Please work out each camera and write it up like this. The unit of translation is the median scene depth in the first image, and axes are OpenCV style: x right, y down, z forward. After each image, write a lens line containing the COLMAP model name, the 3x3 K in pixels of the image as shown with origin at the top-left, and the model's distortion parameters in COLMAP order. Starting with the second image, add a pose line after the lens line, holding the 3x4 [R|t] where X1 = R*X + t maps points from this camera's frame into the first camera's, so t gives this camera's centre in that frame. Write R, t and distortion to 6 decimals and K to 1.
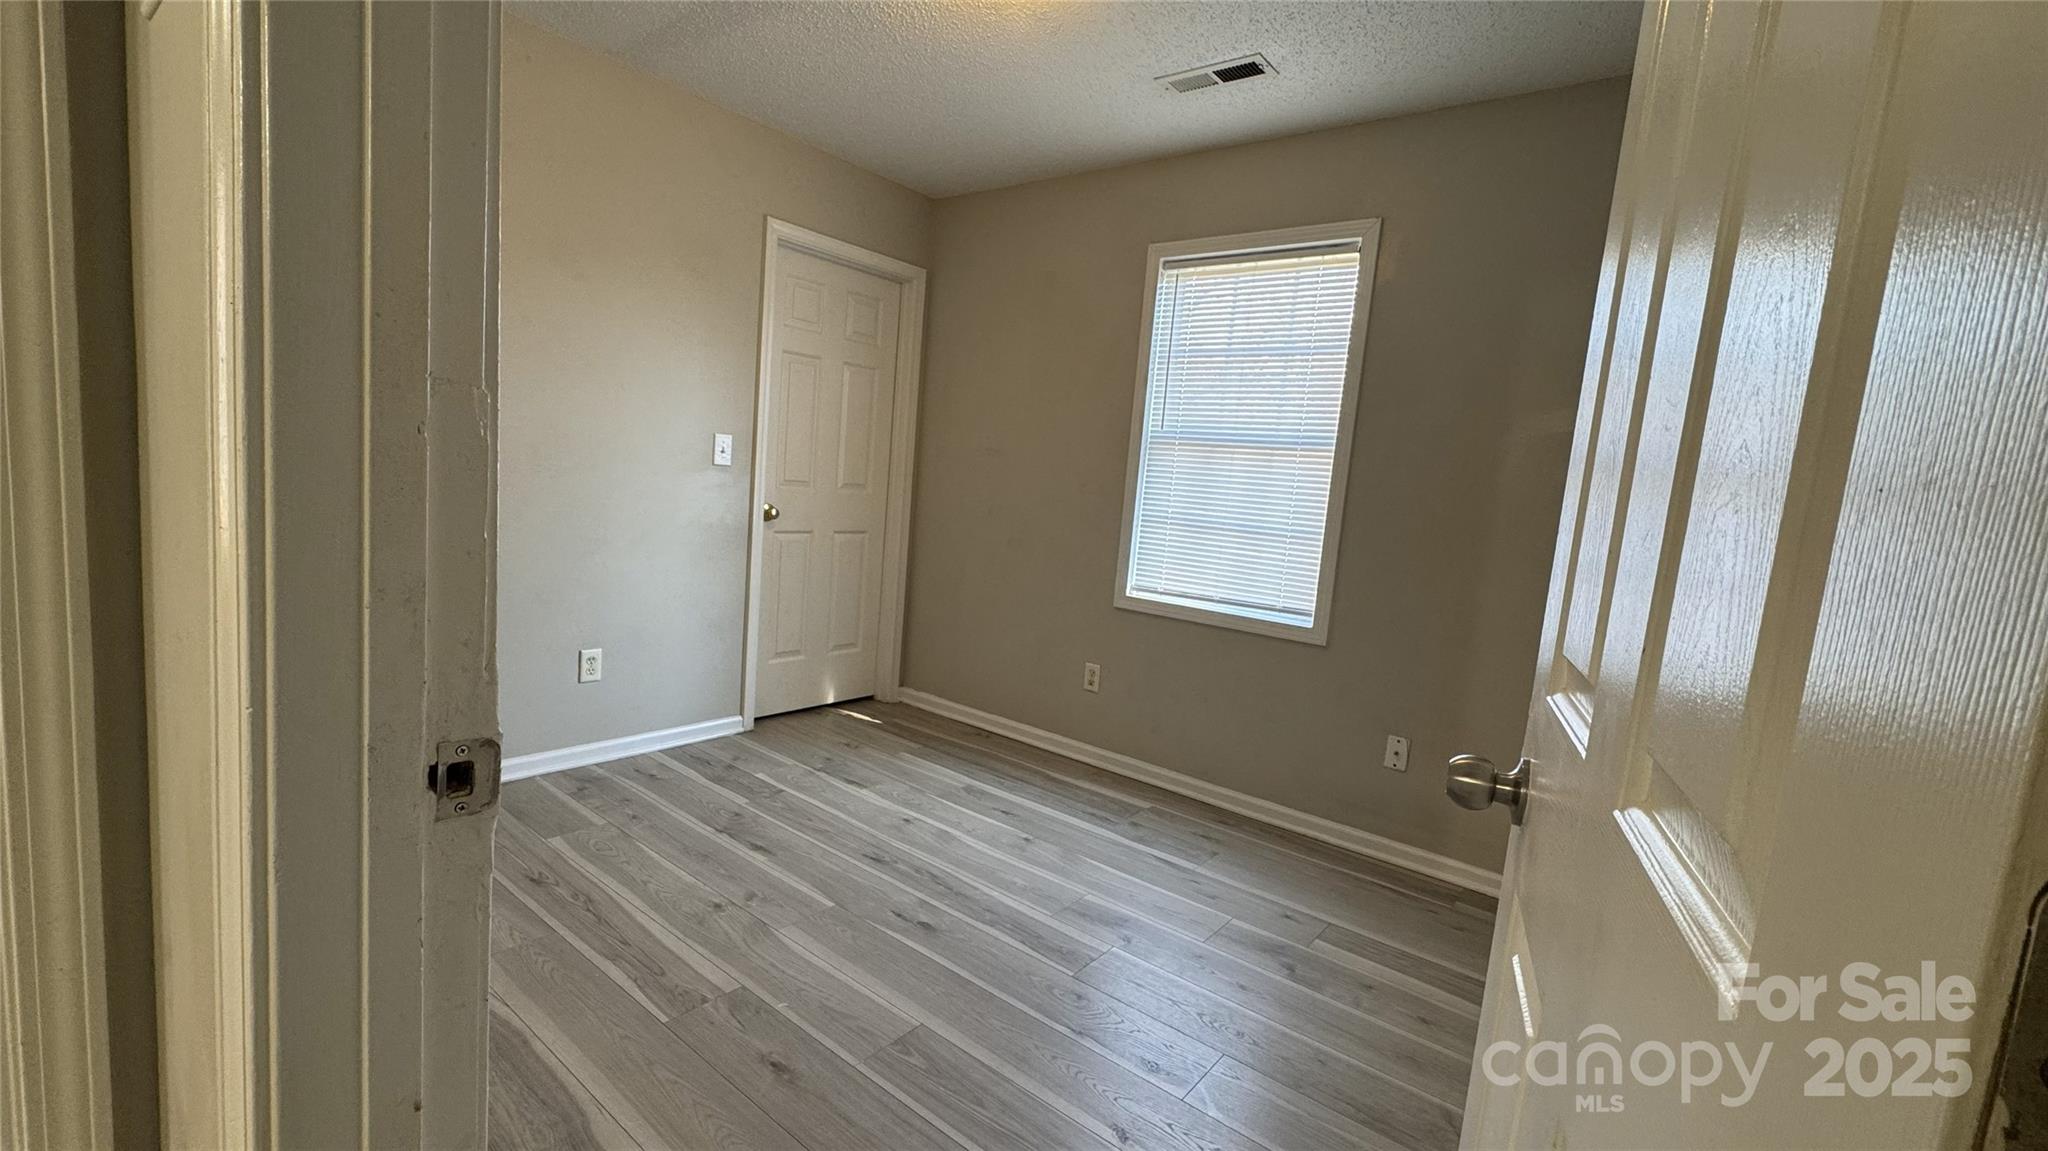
lens RADIAL K [[852.7, 0, 1023.2], [0, 852.7, 579.7], [0, 0, 1]] dist [-0.002025, -0.000284]
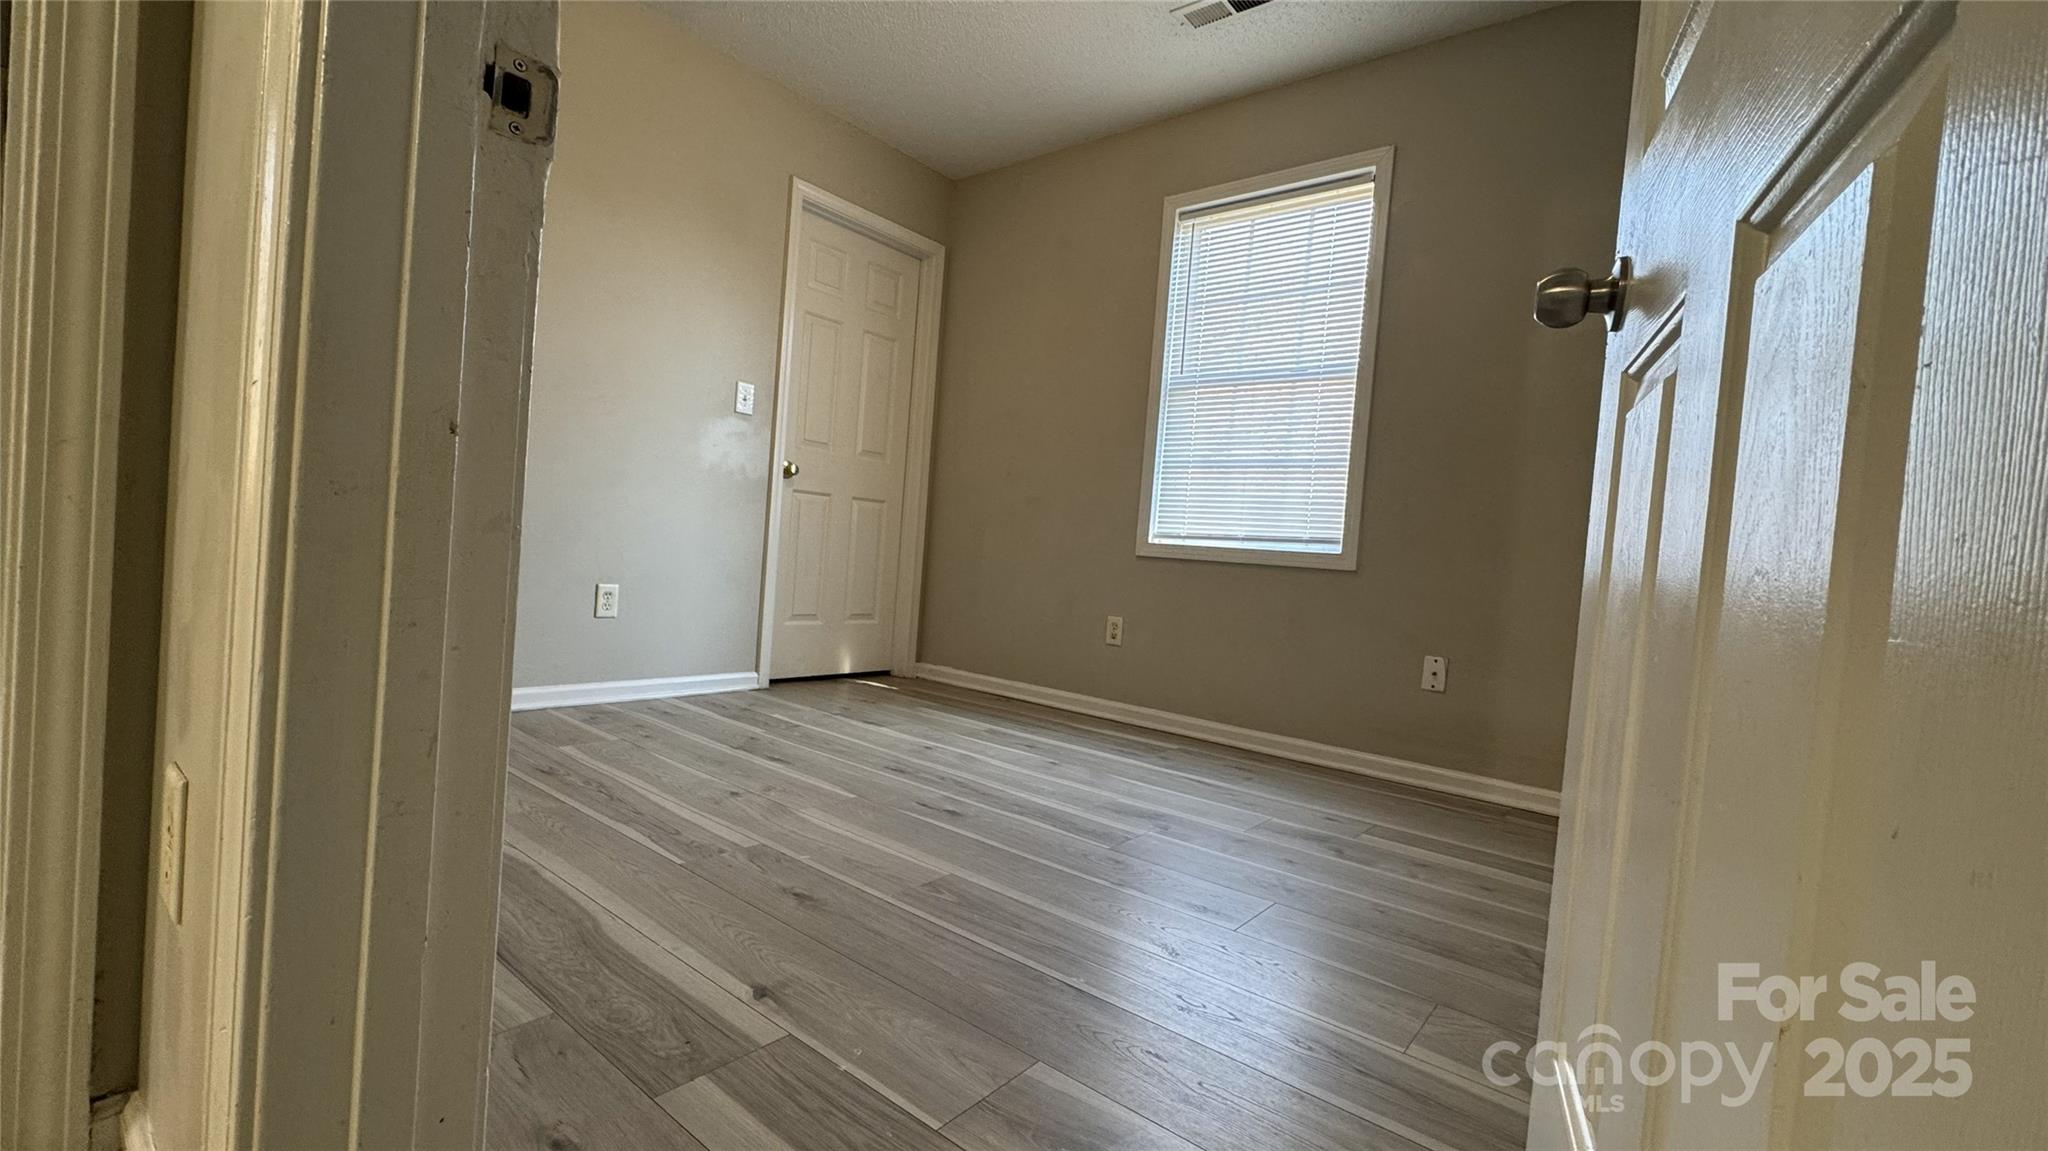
lens RADIAL K [[852.7, 0, 1021.2], [0, 852.7, 581.1], [0, 0, 1]] dist [-0.002025, -0.000284]
pose [[0.999920, -0.006234, -0.011032, -0.018226], [0.005248, 0.996172, -0.087258, 0.171448], [0.011534, 0.087193, 0.996125, 0.021796]]
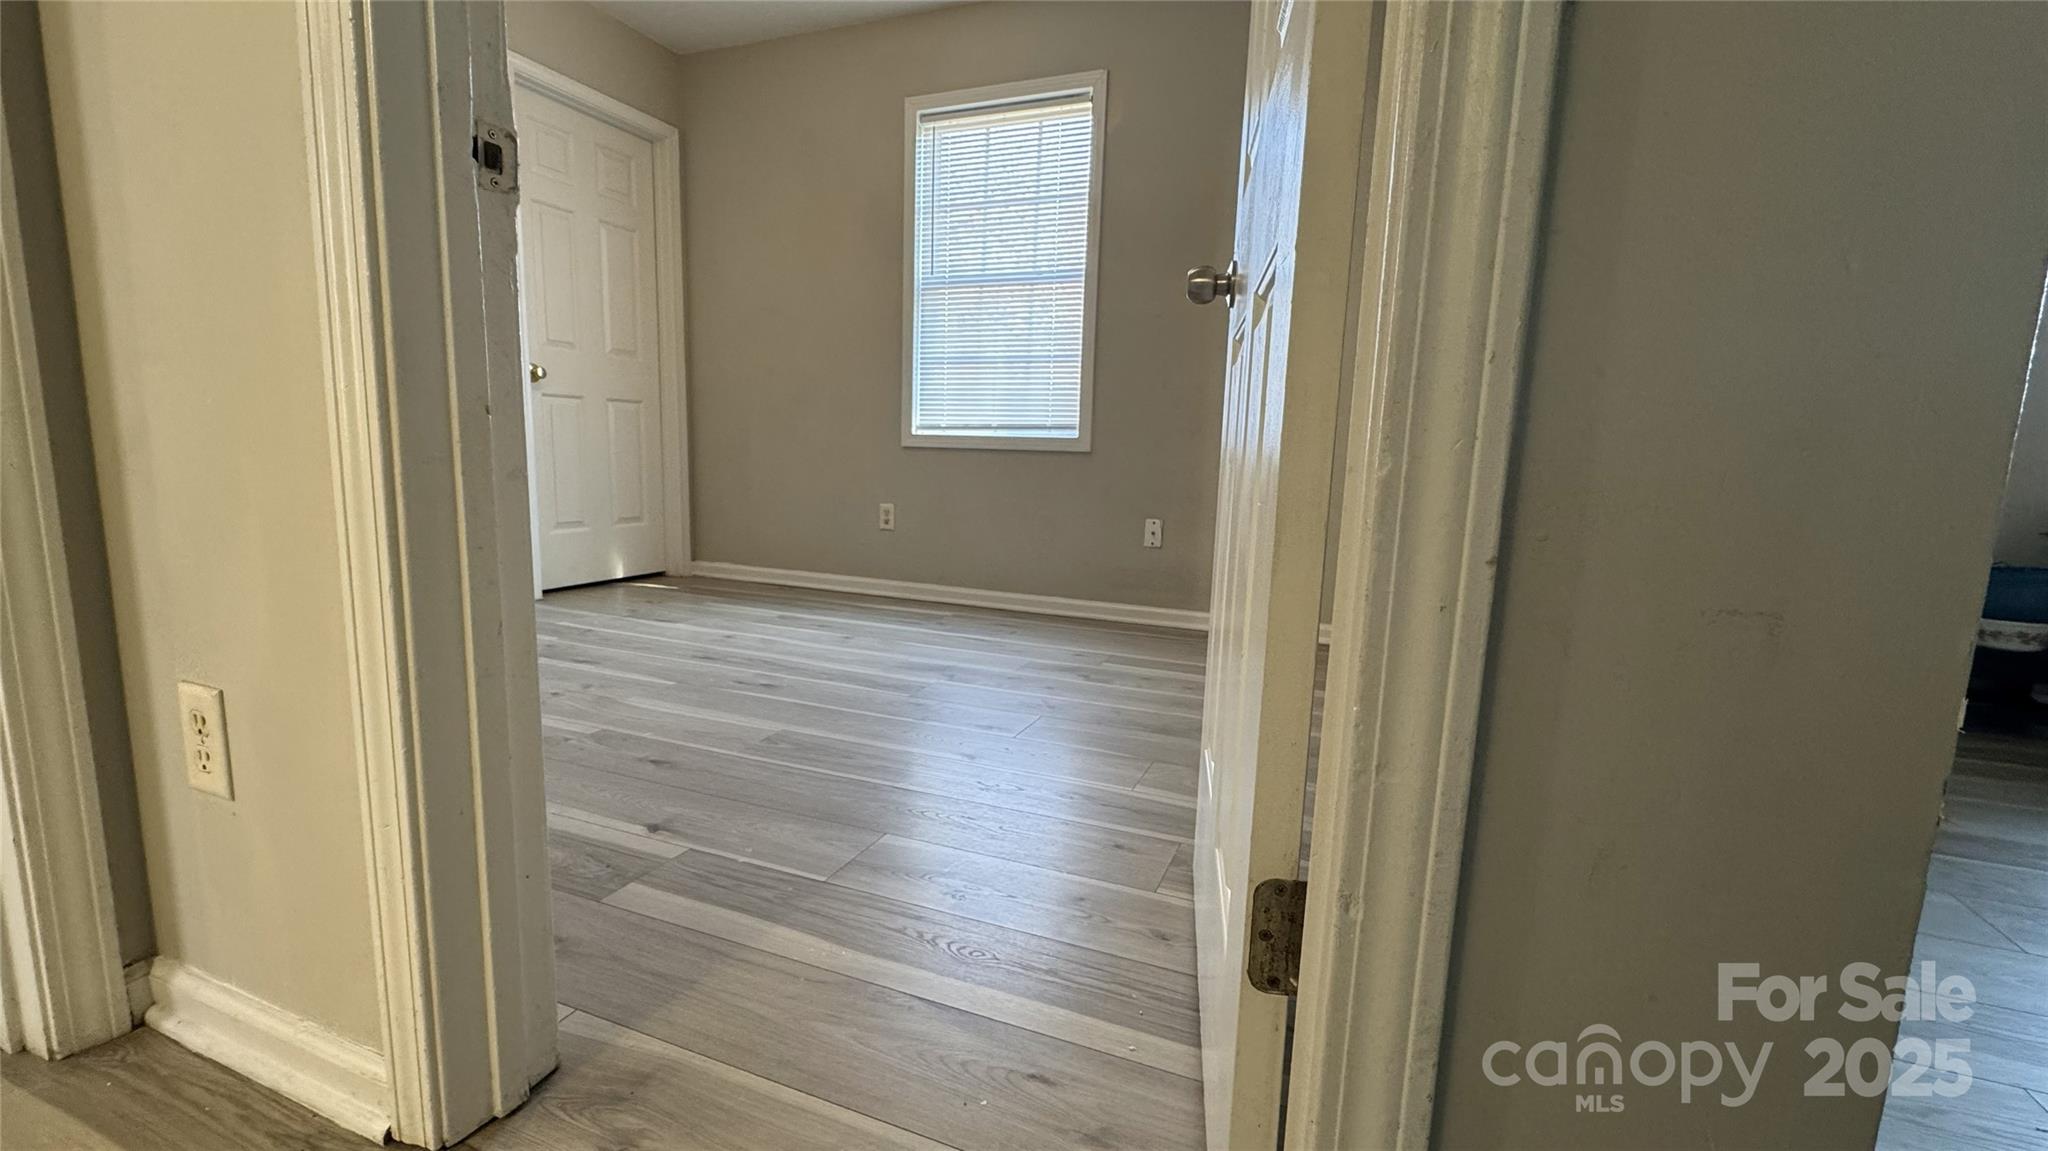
lens RADIAL K [[852.7, 0, 1018.6], [0, 852.7, 580.4], [0, 0, 1]] dist [-0.002025, -0.000284]
pose [[0.960415, -0.095450, 0.261711, -0.058477], [0.082338, 0.994758, 0.060646, 0.171844], [-0.266127, -0.036697, 0.963239, -0.096653]]
